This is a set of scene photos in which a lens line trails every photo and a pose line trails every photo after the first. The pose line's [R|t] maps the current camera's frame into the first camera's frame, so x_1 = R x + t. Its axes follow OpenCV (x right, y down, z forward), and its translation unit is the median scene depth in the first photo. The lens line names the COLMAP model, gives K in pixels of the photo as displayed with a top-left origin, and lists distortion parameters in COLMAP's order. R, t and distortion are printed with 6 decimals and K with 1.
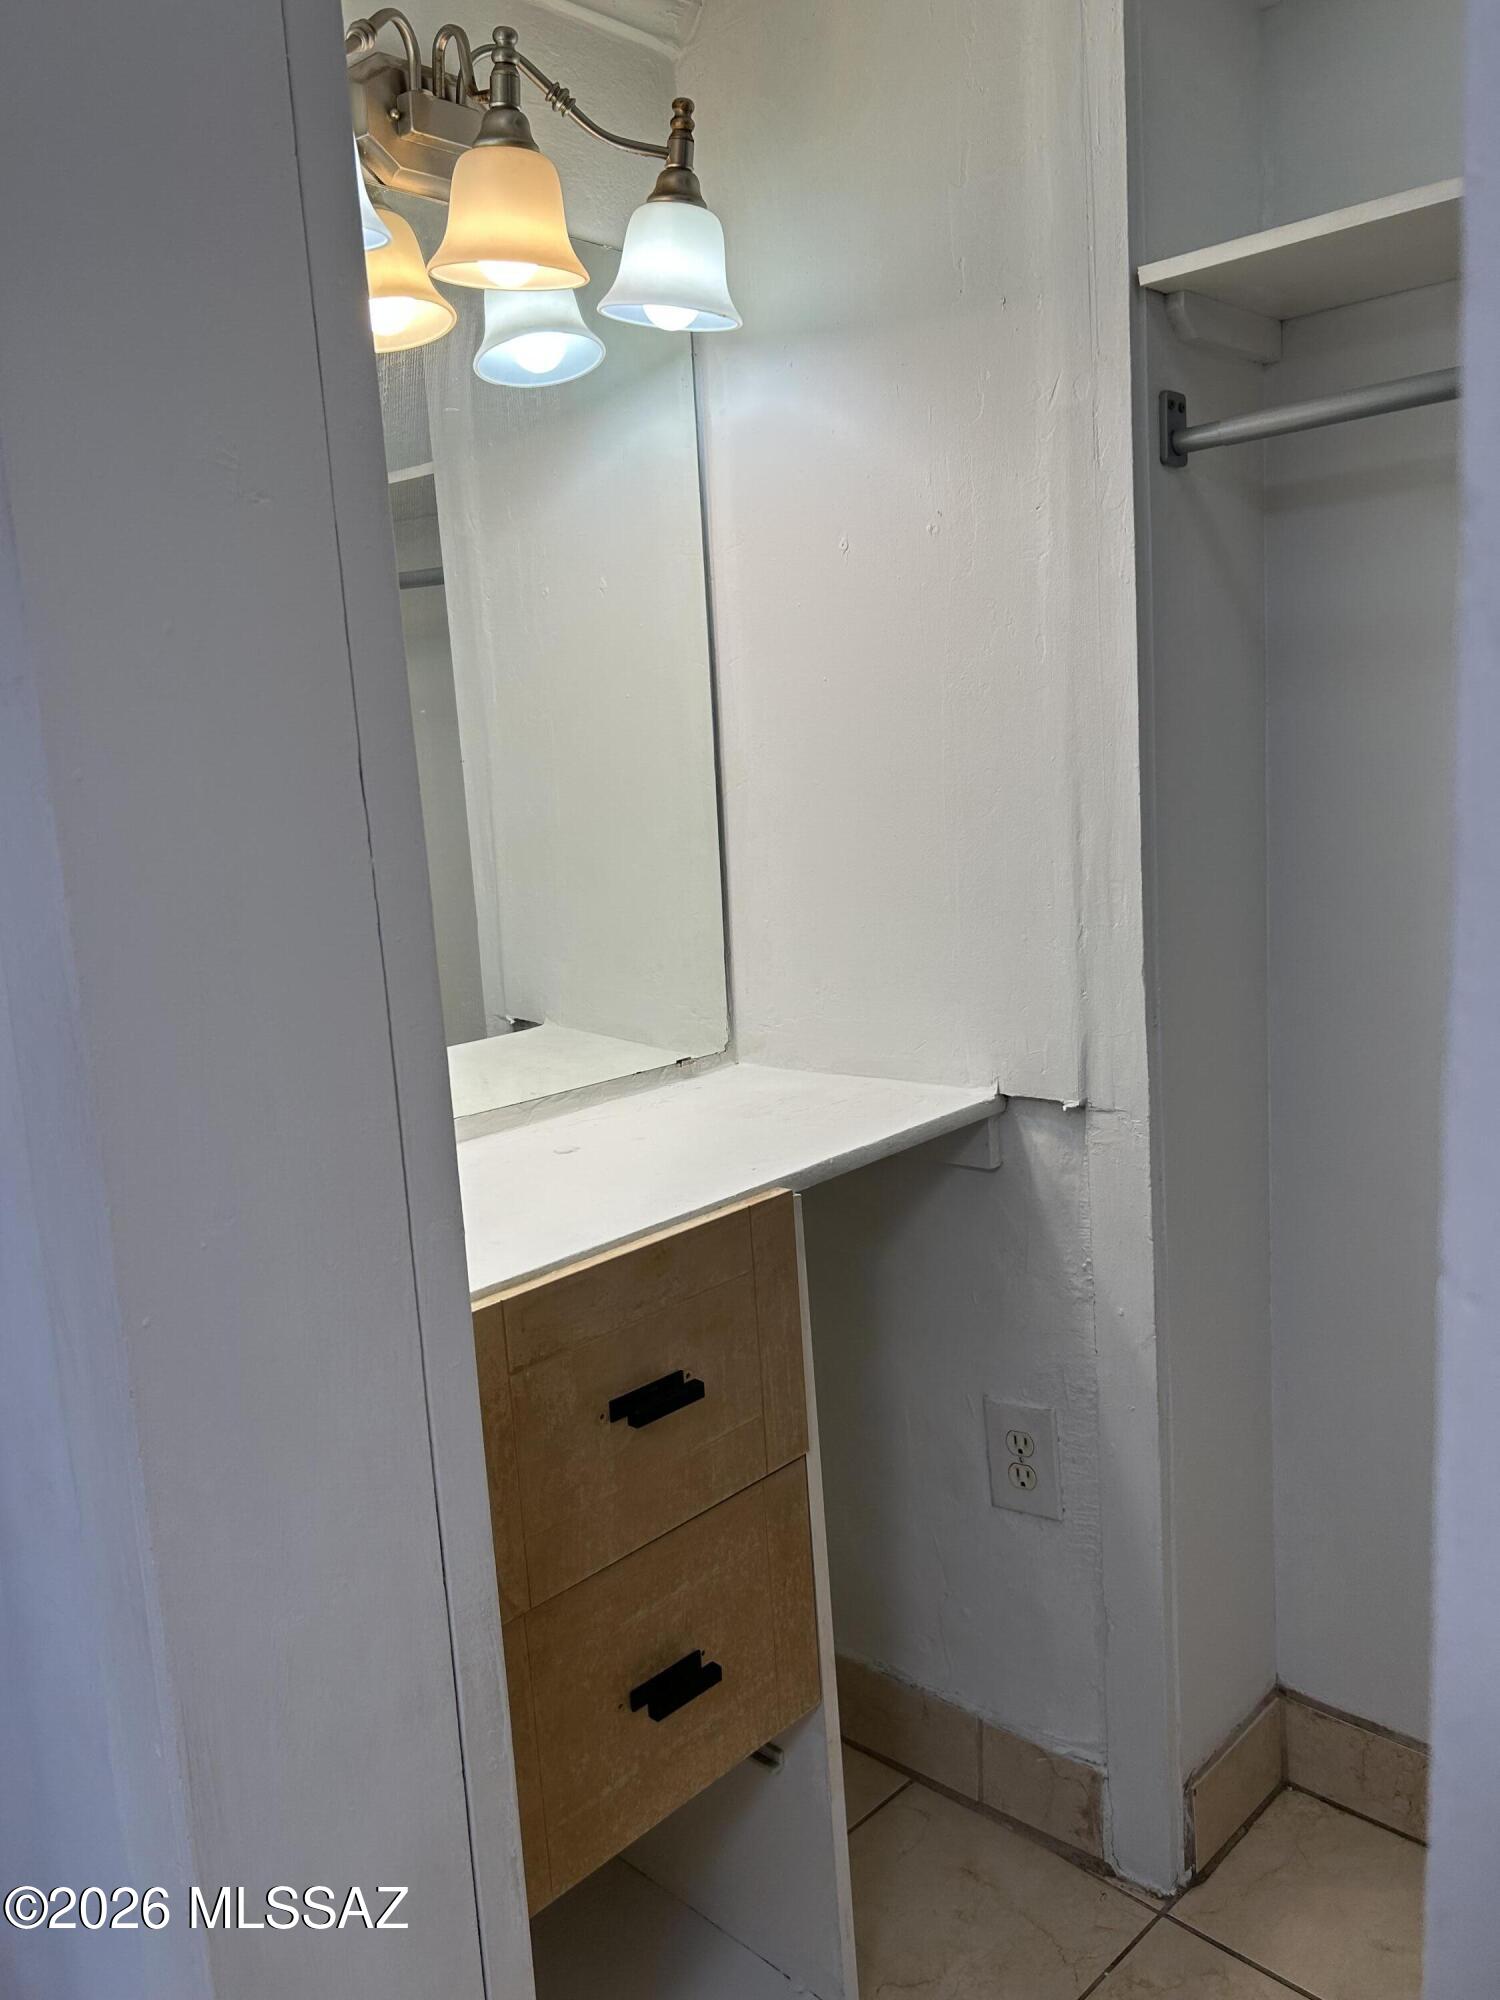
lens RADIAL K [[1469.6, 0, 750.0], [0, 1469.6, 1000.0], [0, 0, 1]] dist [0.004159, -0.023943]
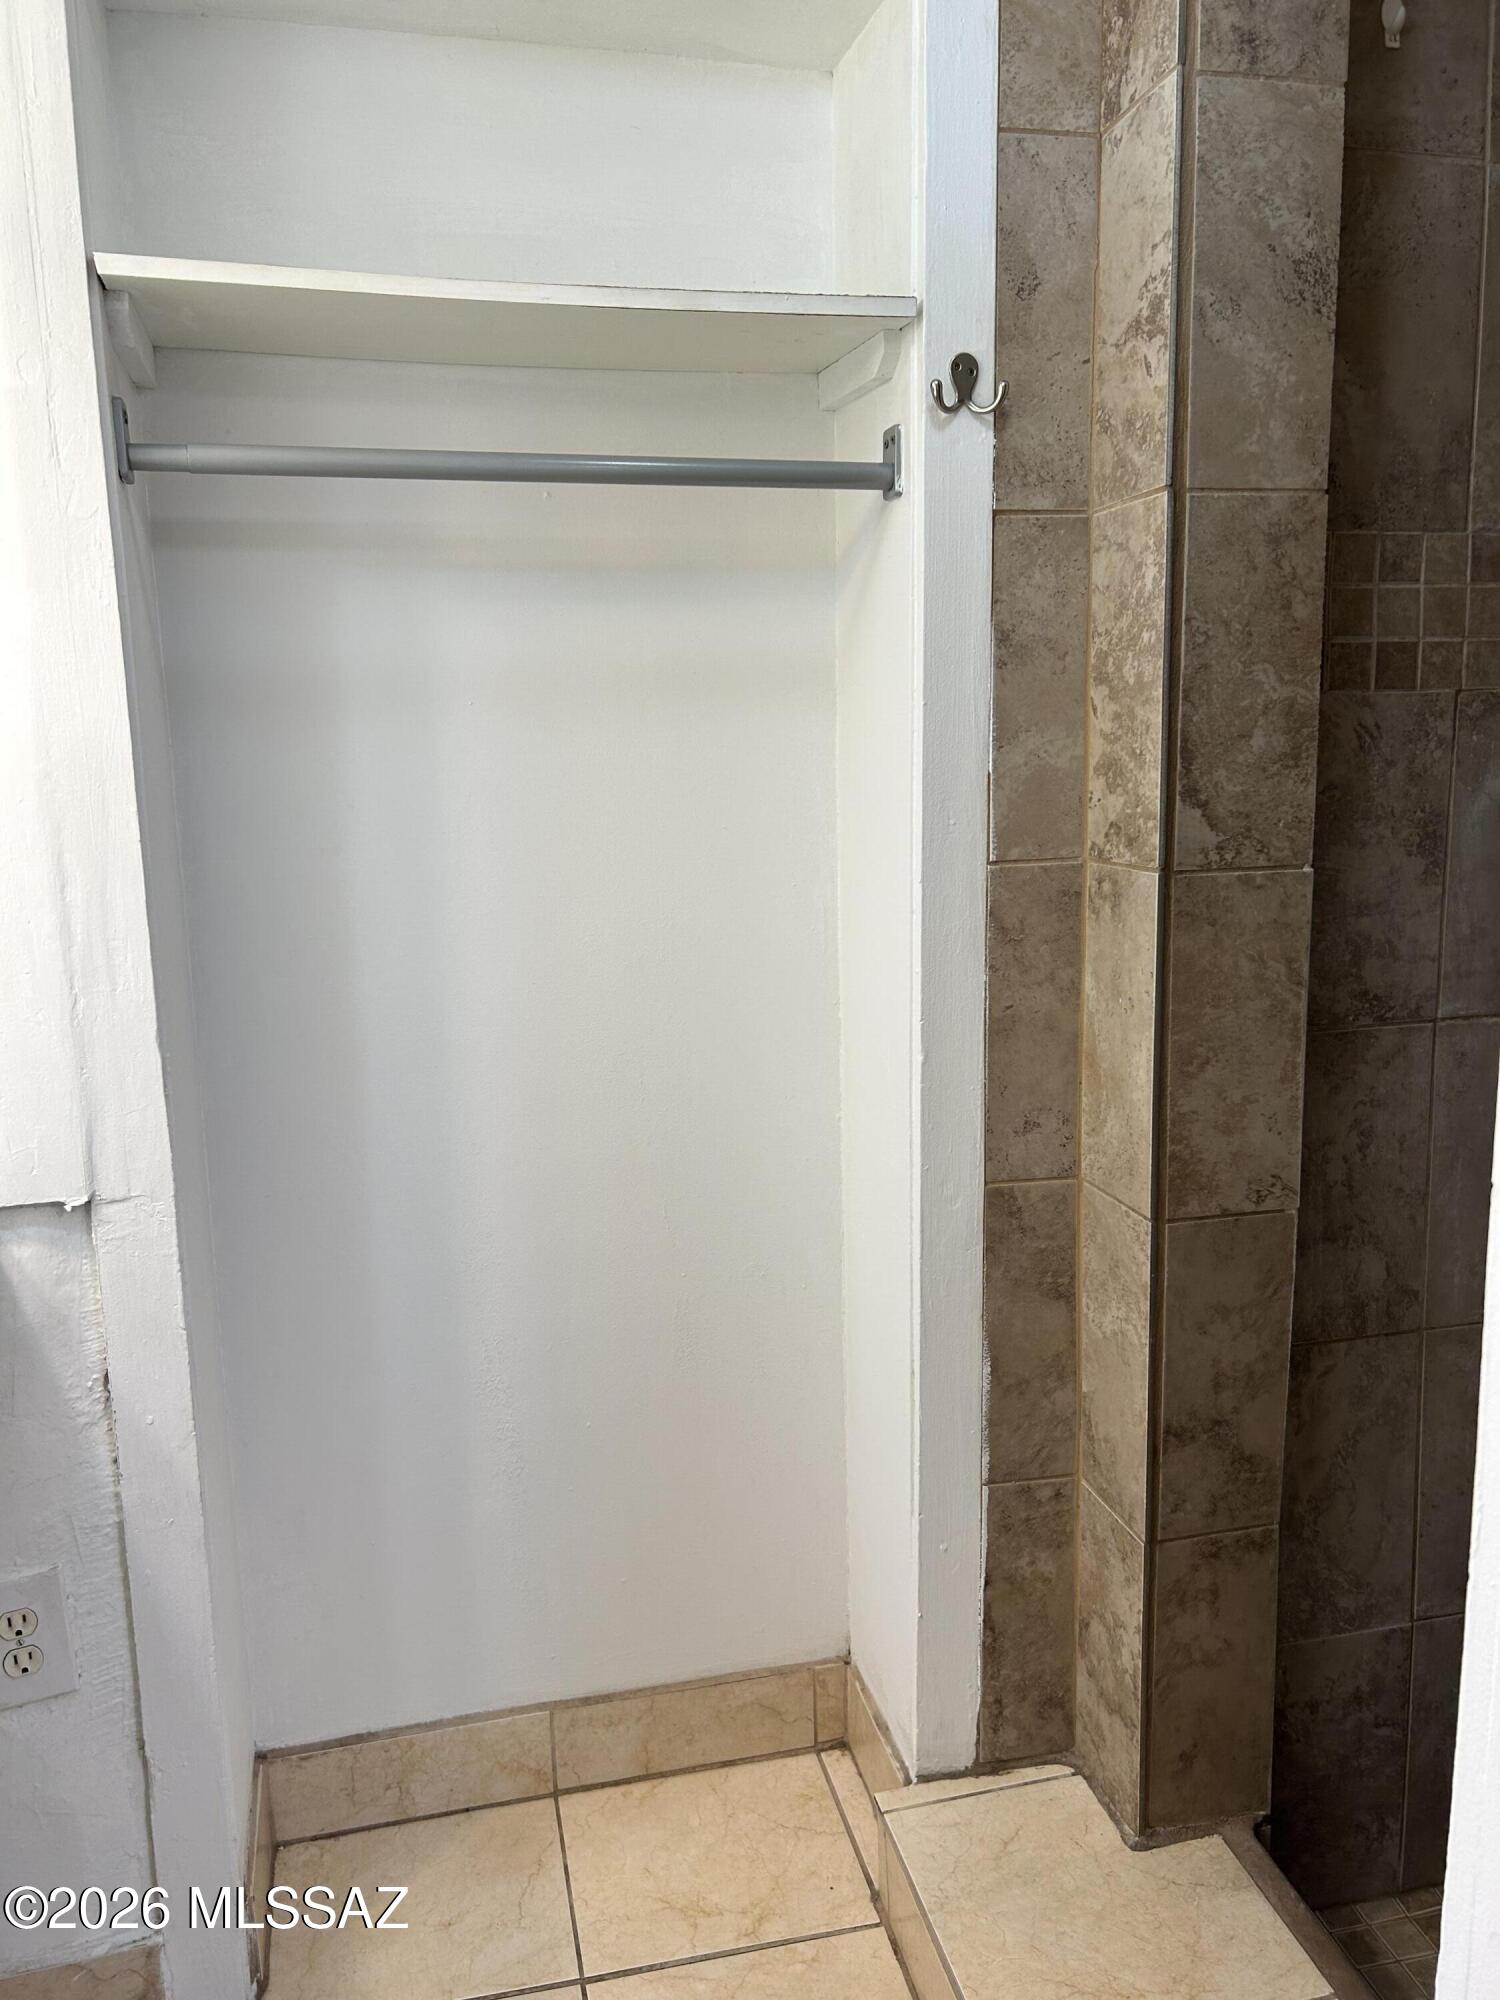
lens RADIAL K [[1469.6, 0, 750.0], [0, 1469.6, 1000.0], [0, 0, 1]] dist [0.004159, -0.023943]
pose [[0.514635, -0.098477, 0.851735, -0.296005], [0.119304, 0.991943, 0.042602, -0.035331], [-0.849068, 0.079691, 0.522238, 0.208227]]
